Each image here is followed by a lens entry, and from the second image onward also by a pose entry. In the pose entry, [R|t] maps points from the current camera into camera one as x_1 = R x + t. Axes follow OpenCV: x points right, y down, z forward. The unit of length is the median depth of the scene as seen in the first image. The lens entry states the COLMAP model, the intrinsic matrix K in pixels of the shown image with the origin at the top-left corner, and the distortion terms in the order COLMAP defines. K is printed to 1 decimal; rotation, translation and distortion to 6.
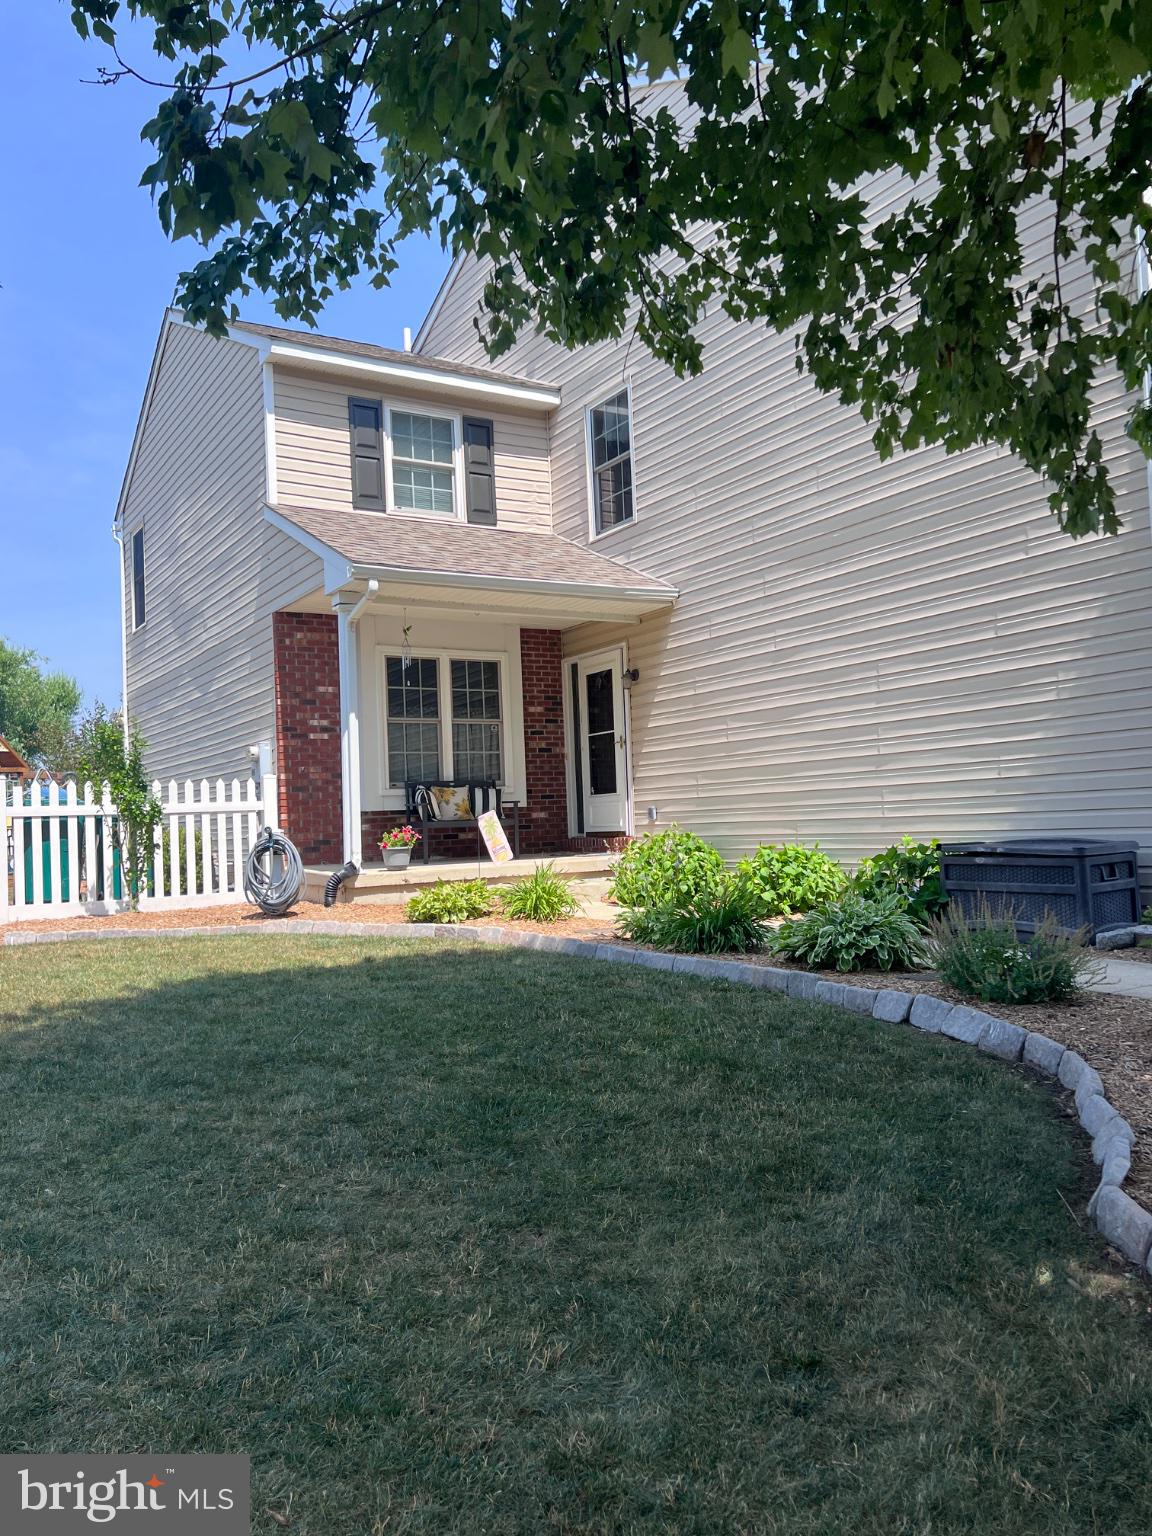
lens RADIAL K [[1204.2, 0, 589.2], [0, 1204.2, 793.7], [0, 0, 1]] dist [0.100772, -0.154383]
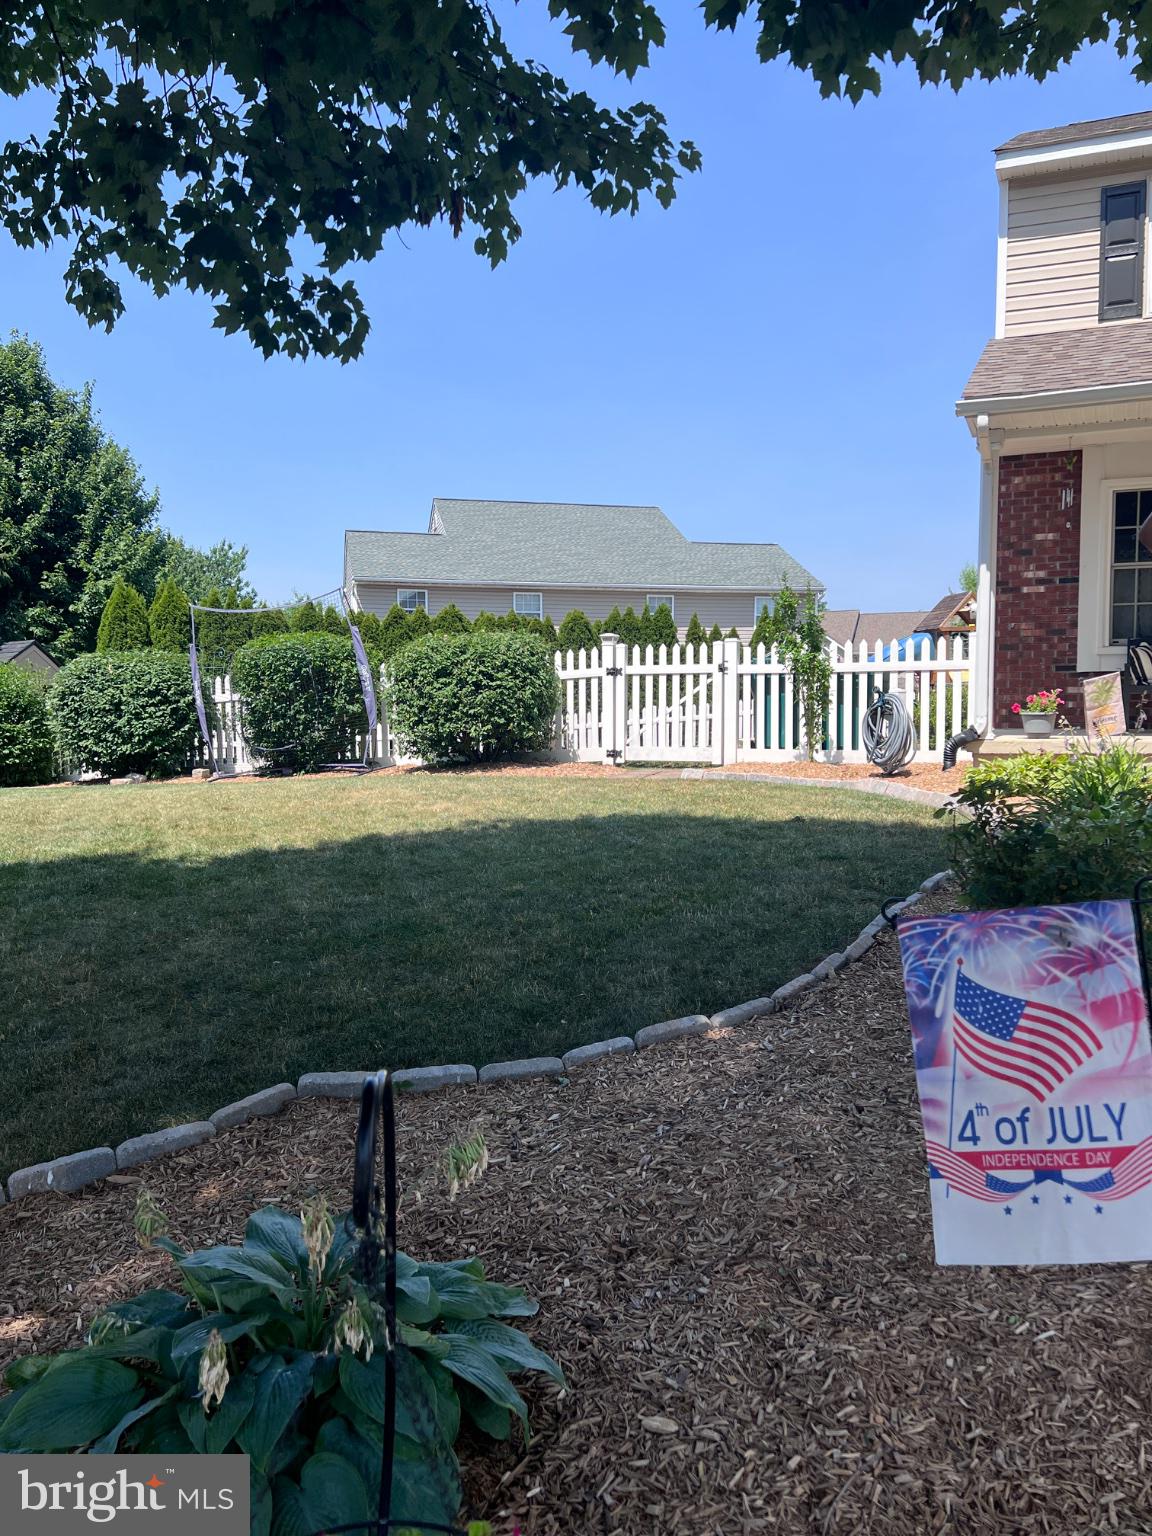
lens RADIAL K [[1204.2, 0, 589.2], [0, 1204.2, 793.7], [0, 0, 1]] dist [0.100772, -0.154383]
pose [[0.576330, 0.096285, -0.811525, 0.344592], [0.001581, 0.992902, 0.118928, -0.003893], [0.817216, -0.069825, 0.572087, 0.179102]]
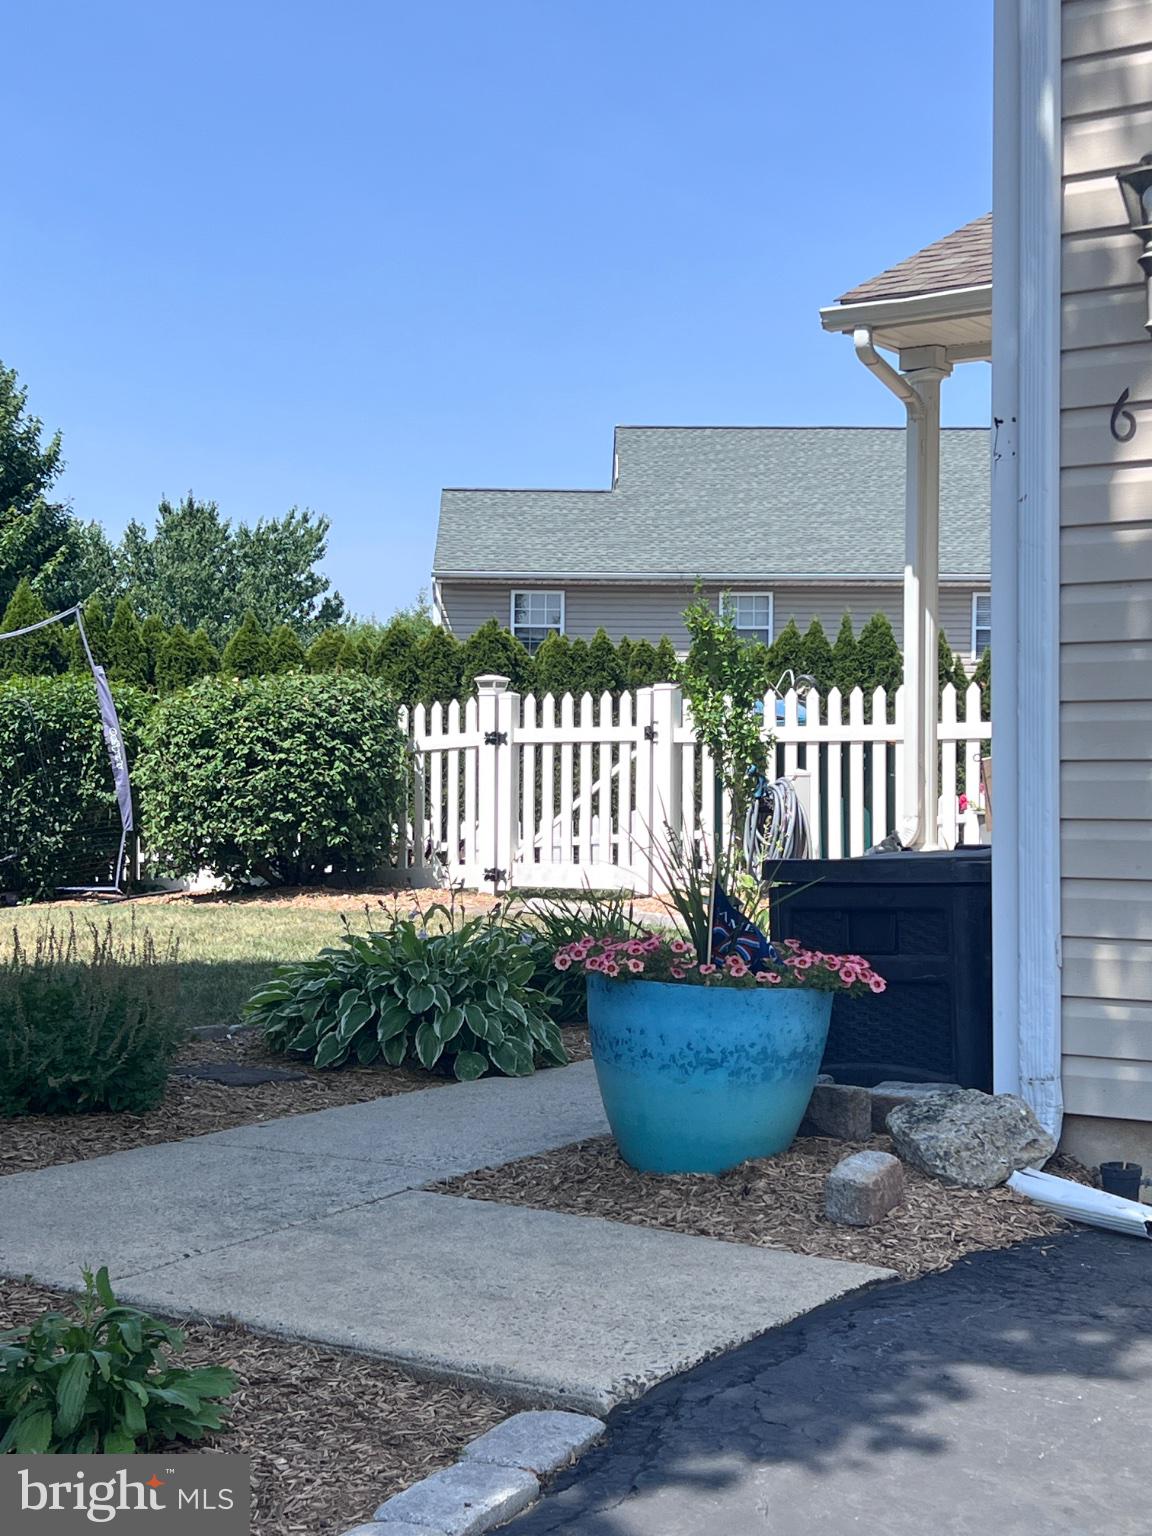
lens RADIAL K [[2345.1, 0, 576.0], [0, 2345.1, 768.0], [0, 0, 1]] dist [0.212246, -0.060693]
pose [[0.374854, 0.027916, -0.926664, 0.646991], [0.005070, 0.999470, 0.032160, -0.008315], [0.927070, -0.016754, 0.374513, 0.381432]]
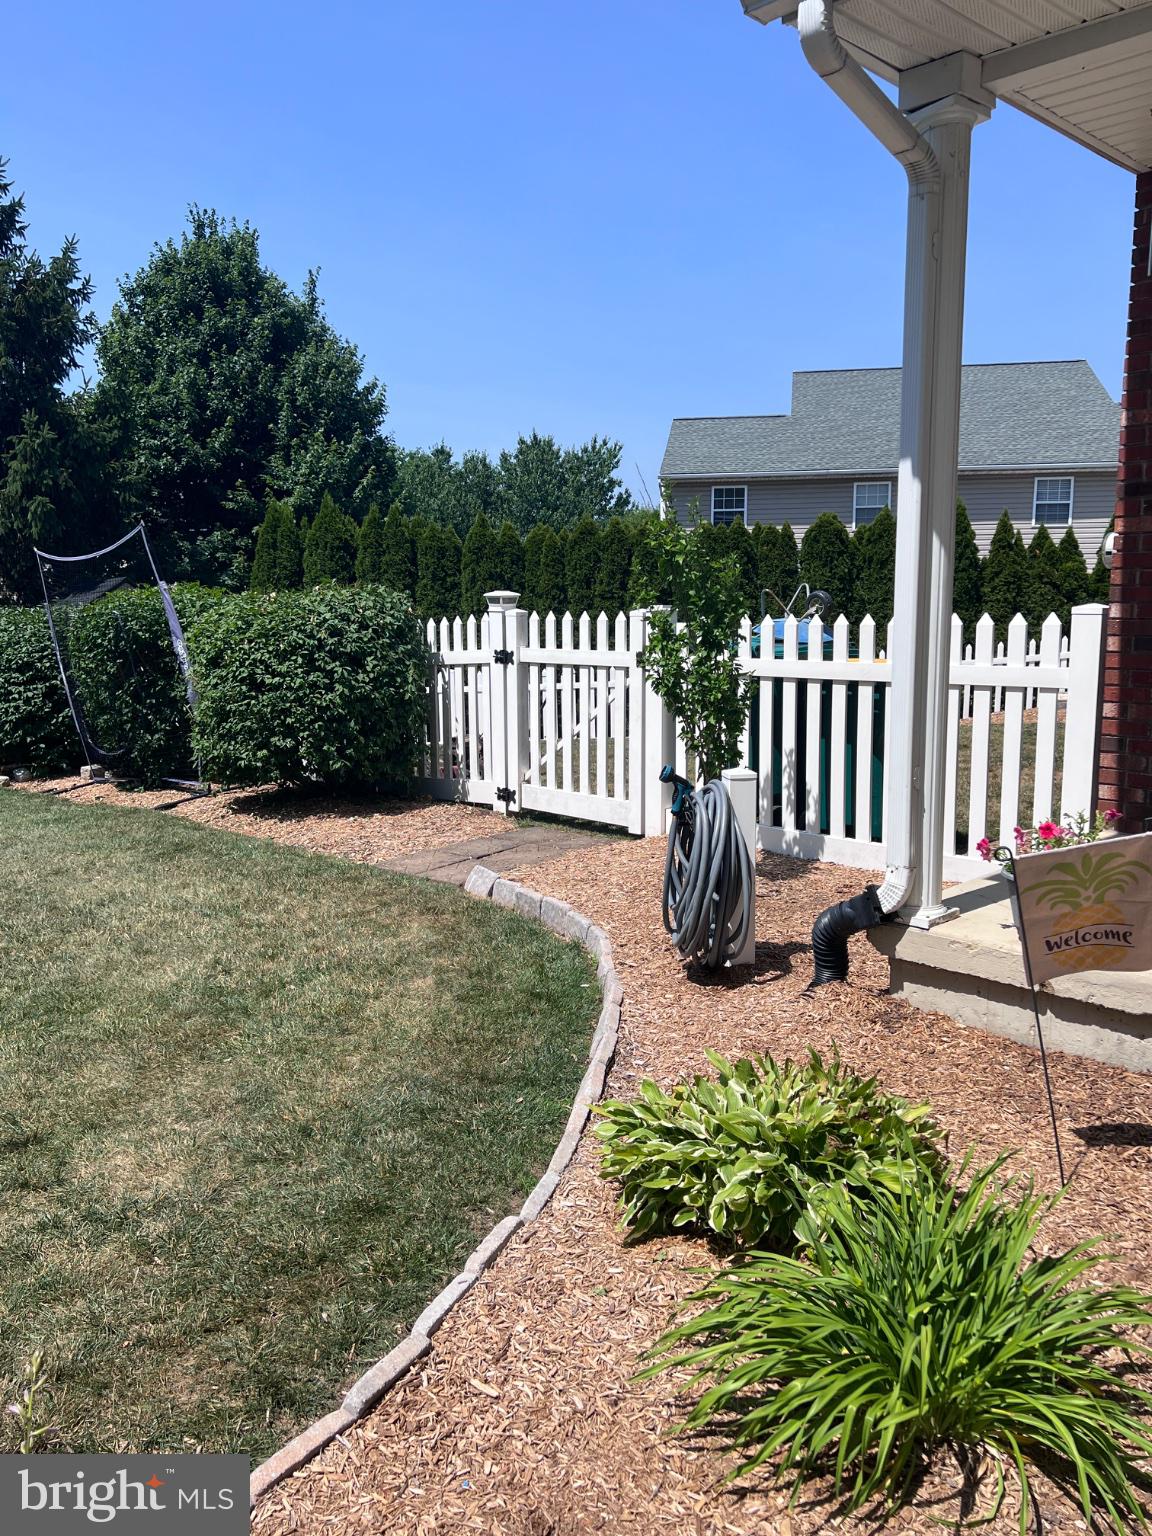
lens RADIAL K [[1204.2, 0, 589.2], [0, 1204.2, 793.7], [0, 0, 1]] dist [0.100772, -0.154383]
pose [[0.205734, 0.192983, -0.959391, 0.110351], [0.024819, 0.979019, 0.202253, -0.039328], [0.978293, -0.065421, 0.196628, 0.716928]]
